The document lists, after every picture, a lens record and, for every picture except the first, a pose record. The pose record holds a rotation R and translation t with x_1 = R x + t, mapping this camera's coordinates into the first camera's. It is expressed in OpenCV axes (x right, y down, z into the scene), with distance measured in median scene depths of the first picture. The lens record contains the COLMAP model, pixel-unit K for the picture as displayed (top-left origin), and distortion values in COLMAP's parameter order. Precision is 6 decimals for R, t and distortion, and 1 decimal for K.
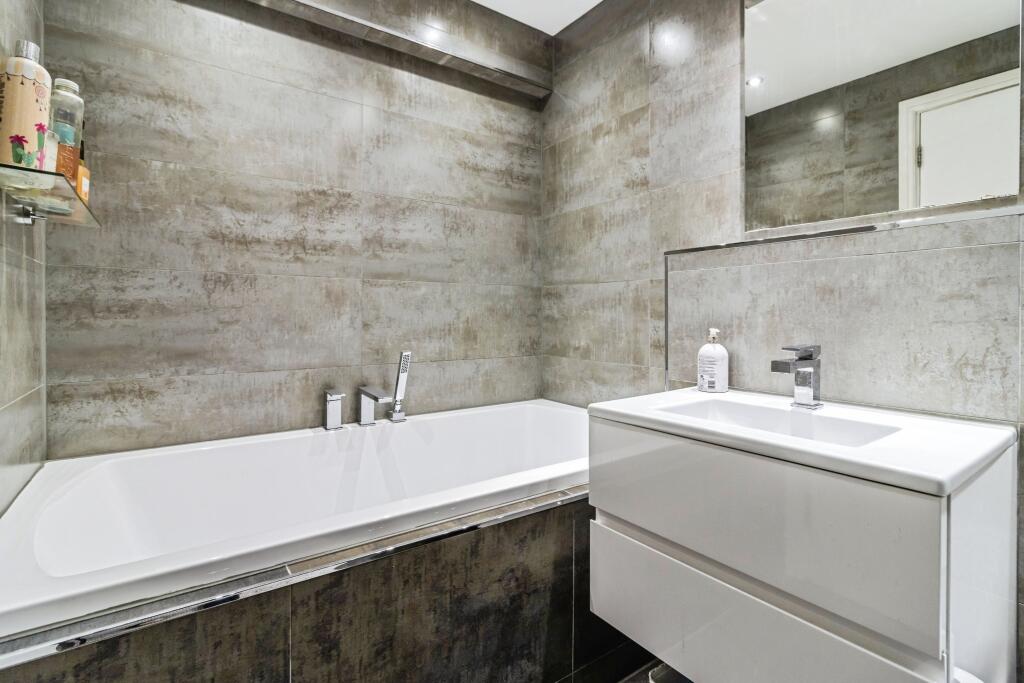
lens RADIAL K [[486.1, 0, 508.9], [0, 486.1, 314.4], [0, 0, 1]] dist [0.004527, 0.000549]
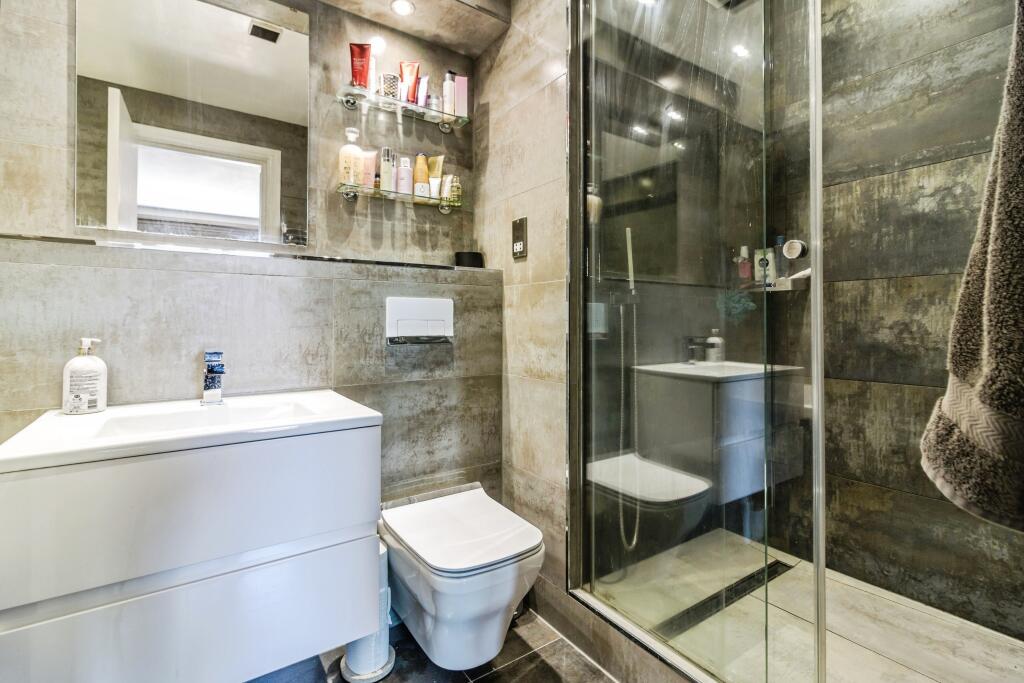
lens RADIAL K [[486.1, 0, 511.3], [0, 486.1, 321.3], [0, 0, 1]] dist [0.004527, 0.000549]
pose [[0.004085, 0.003260, 0.999986, -0.434416], [0.001057, 0.999994, -0.003264, 0.003532], [-0.999991, 0.001070, 0.004081, 0.263956]]
